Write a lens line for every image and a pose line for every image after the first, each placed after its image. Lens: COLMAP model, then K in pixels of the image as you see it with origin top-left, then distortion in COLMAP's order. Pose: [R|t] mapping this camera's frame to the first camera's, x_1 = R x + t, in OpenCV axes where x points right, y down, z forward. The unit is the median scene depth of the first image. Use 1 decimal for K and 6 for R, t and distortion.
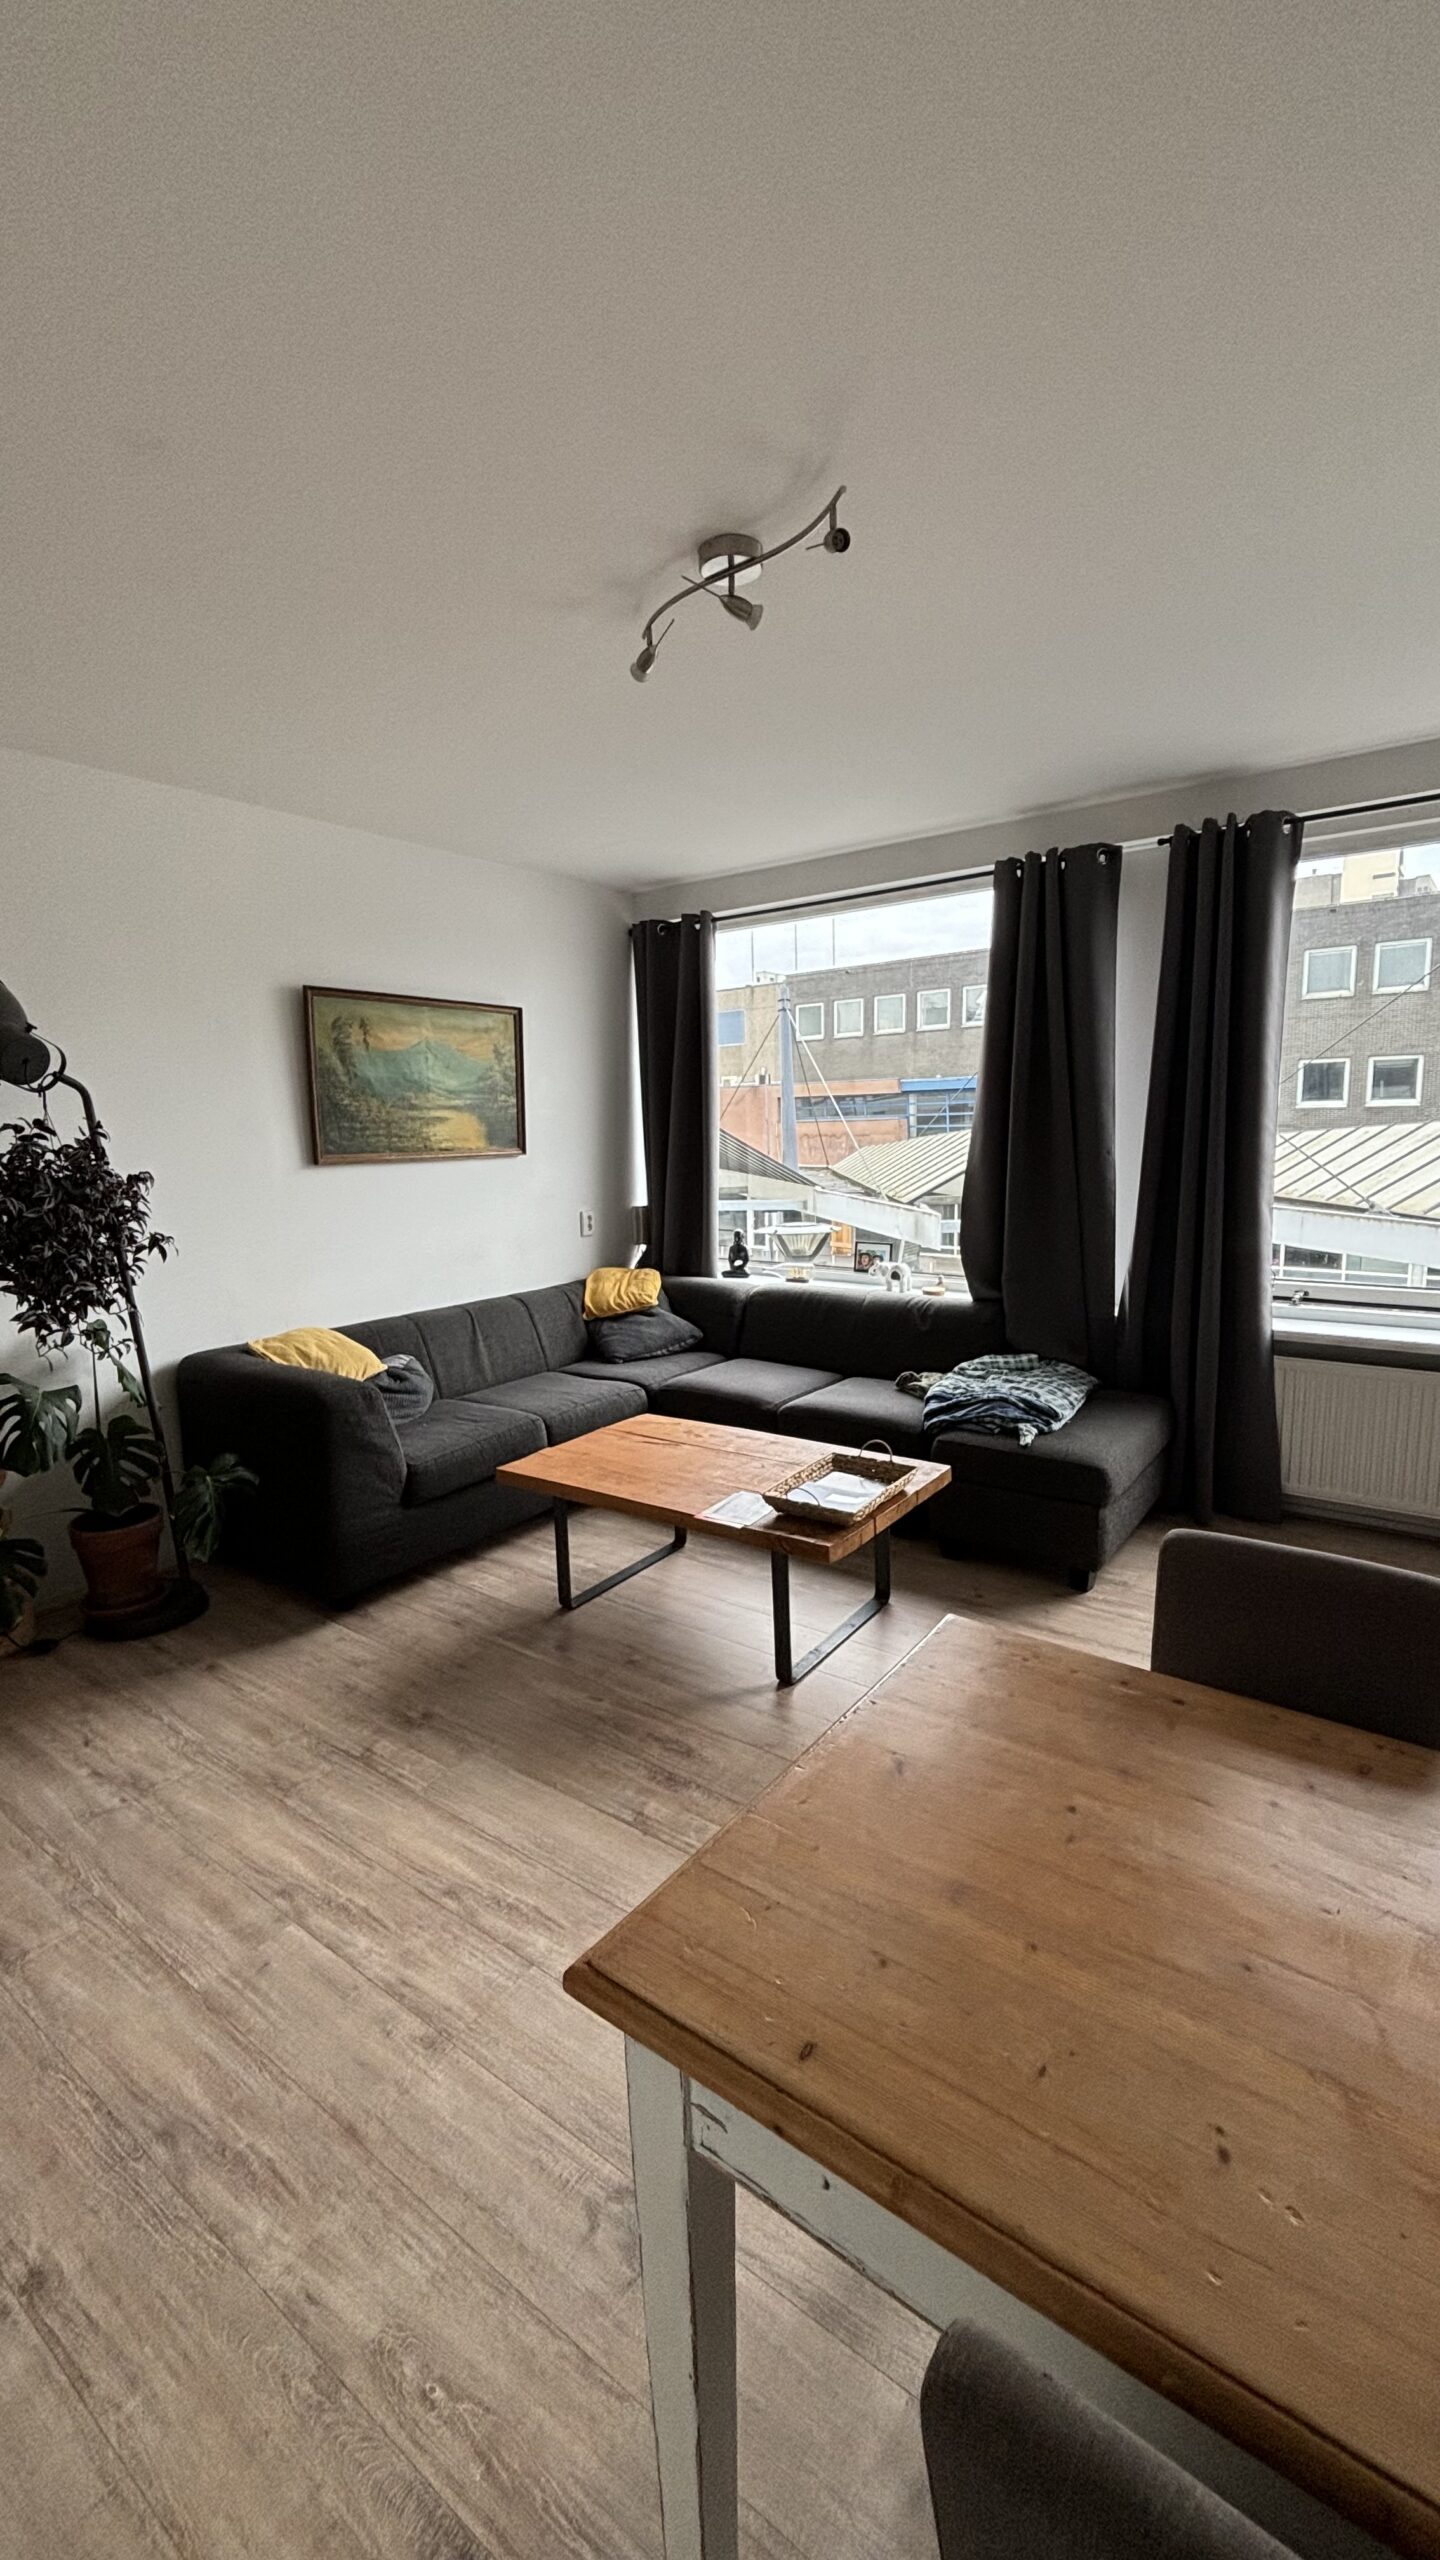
lens RADIAL K [[1037.4, 0, 720.0], [0, 1037.4, 1280.0], [0, 0, 1]] dist [0.001054, 0.000322]
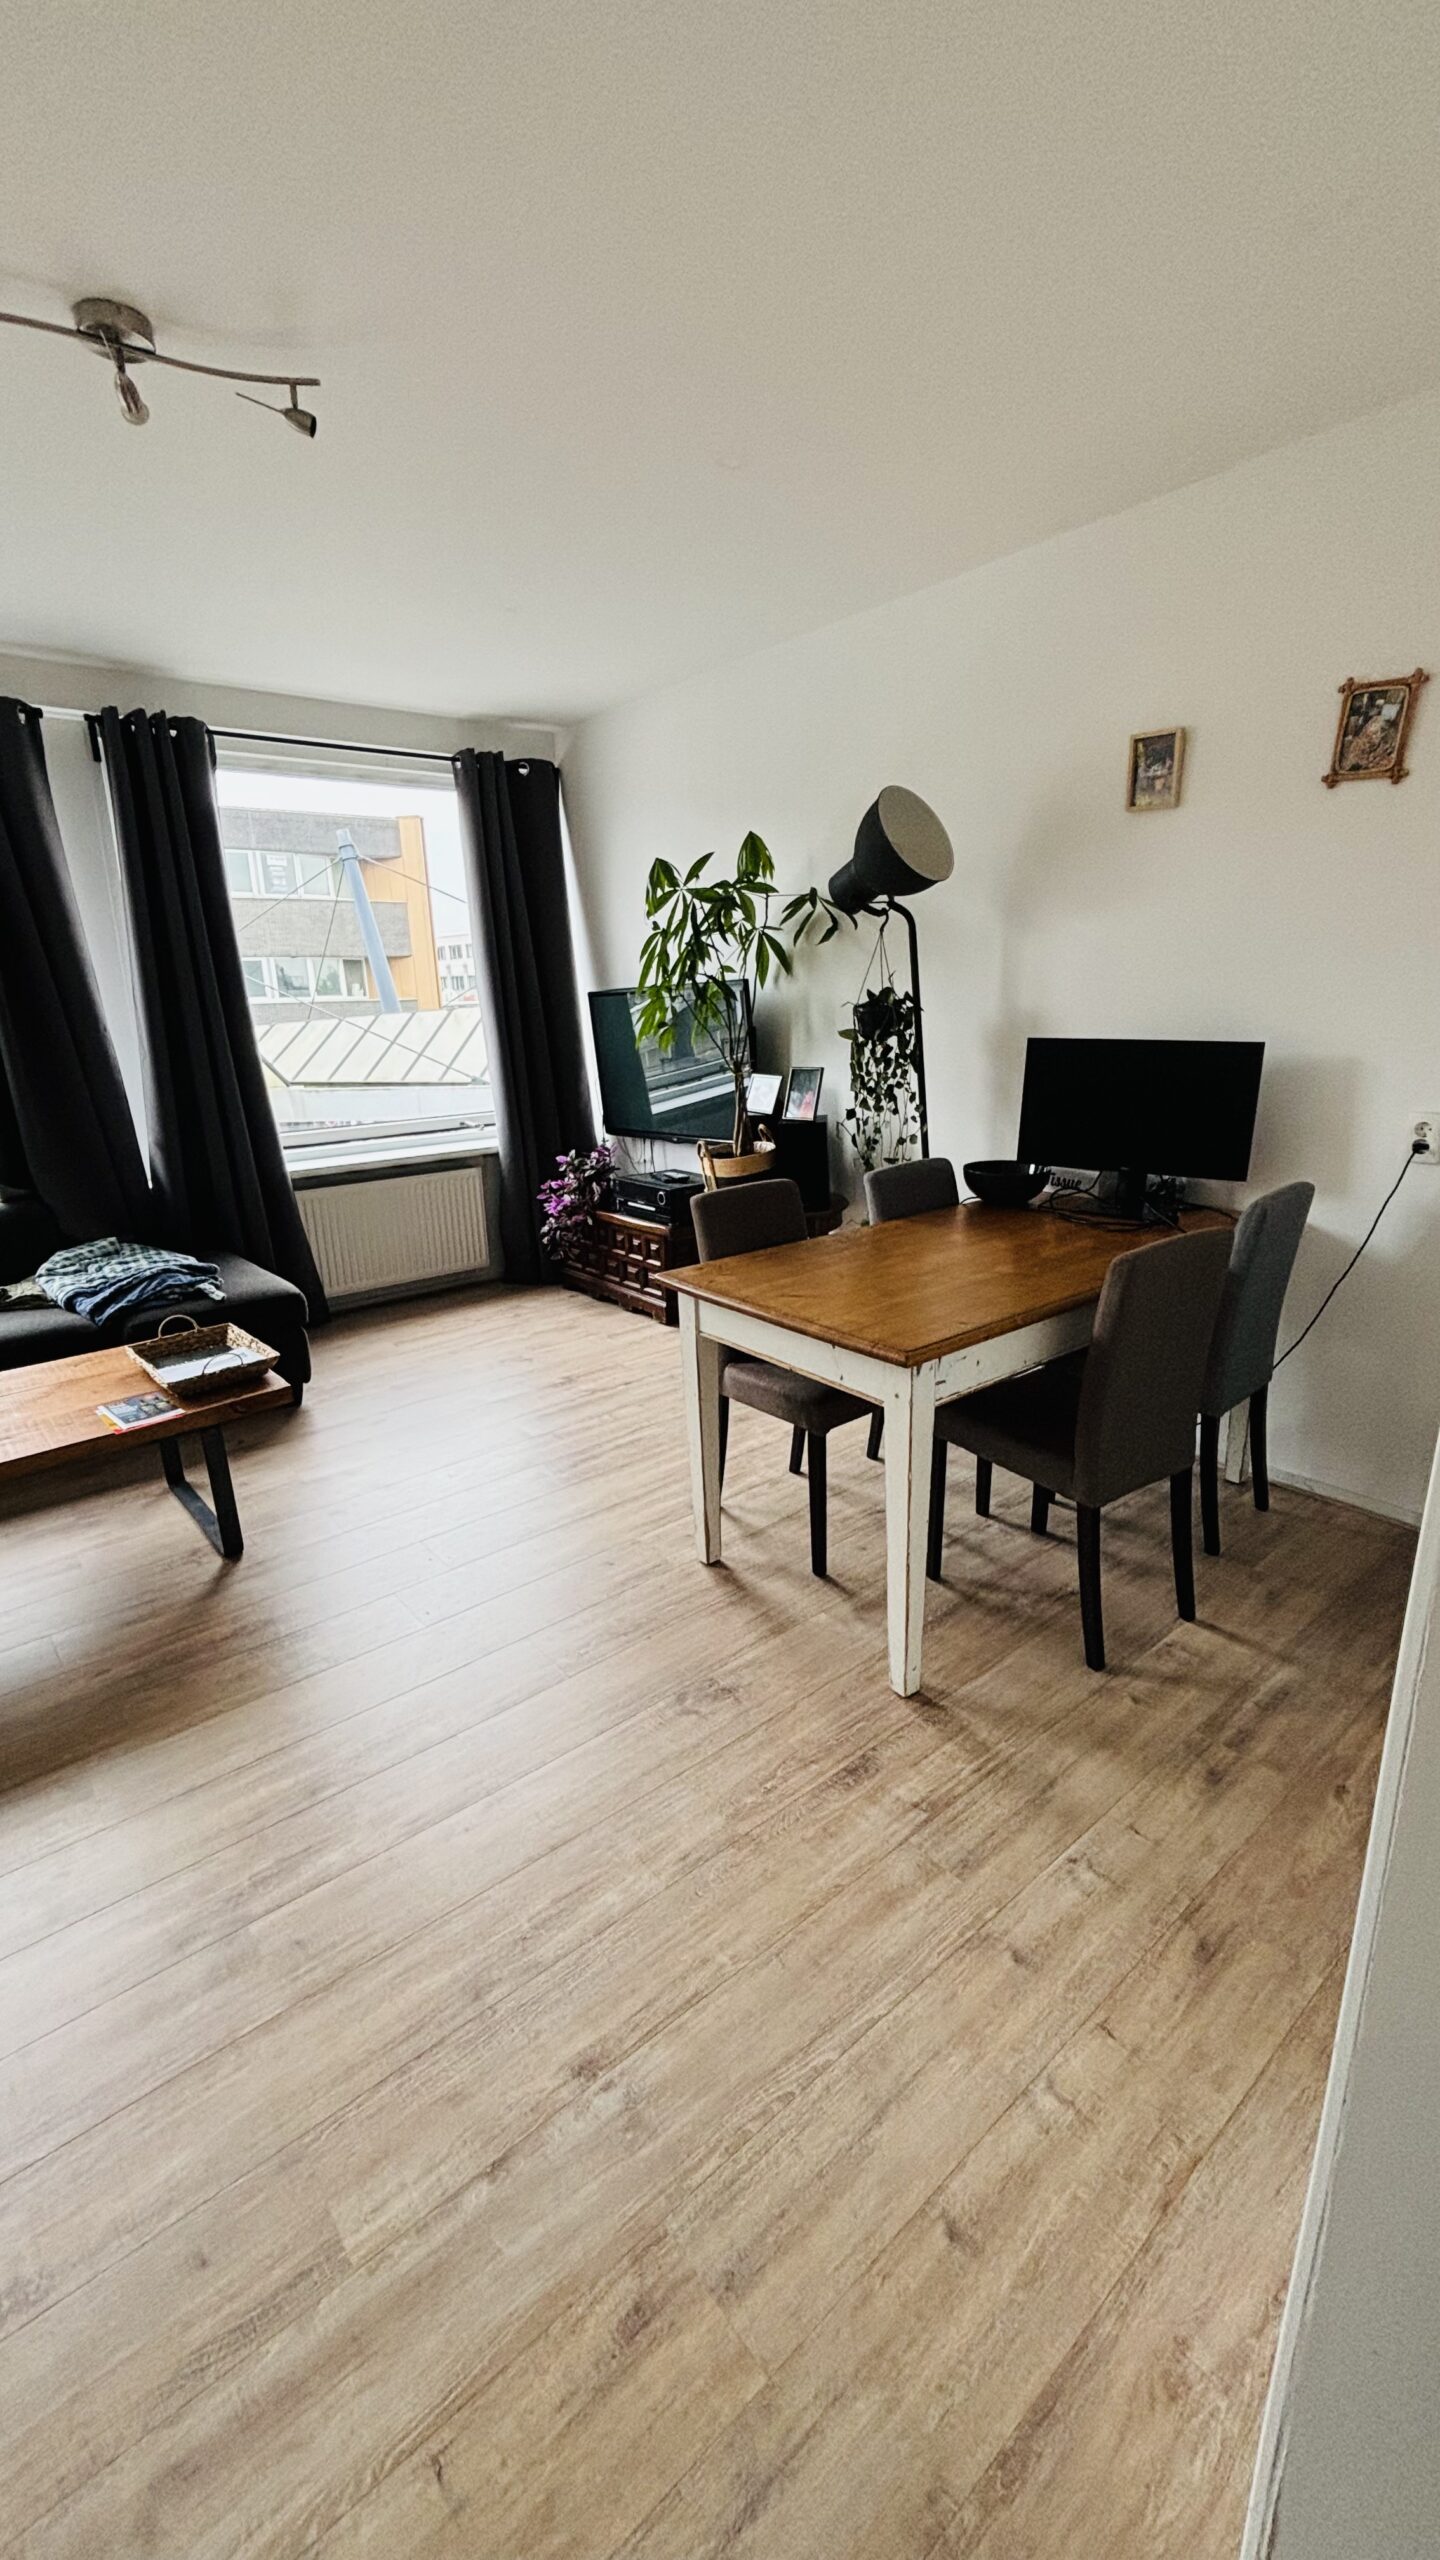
lens RADIAL K [[978.0, 0, 720.0], [0, 978.0, 1280.0], [0, 0, 1]] dist [-0.000374, -0.000008]
pose [[0.279729, -0.264622, 0.922891, -1.216951], [0.166685, 0.960053, 0.224755, -0.007463], [-0.945499, 0.090961, 0.312663, 0.447841]]
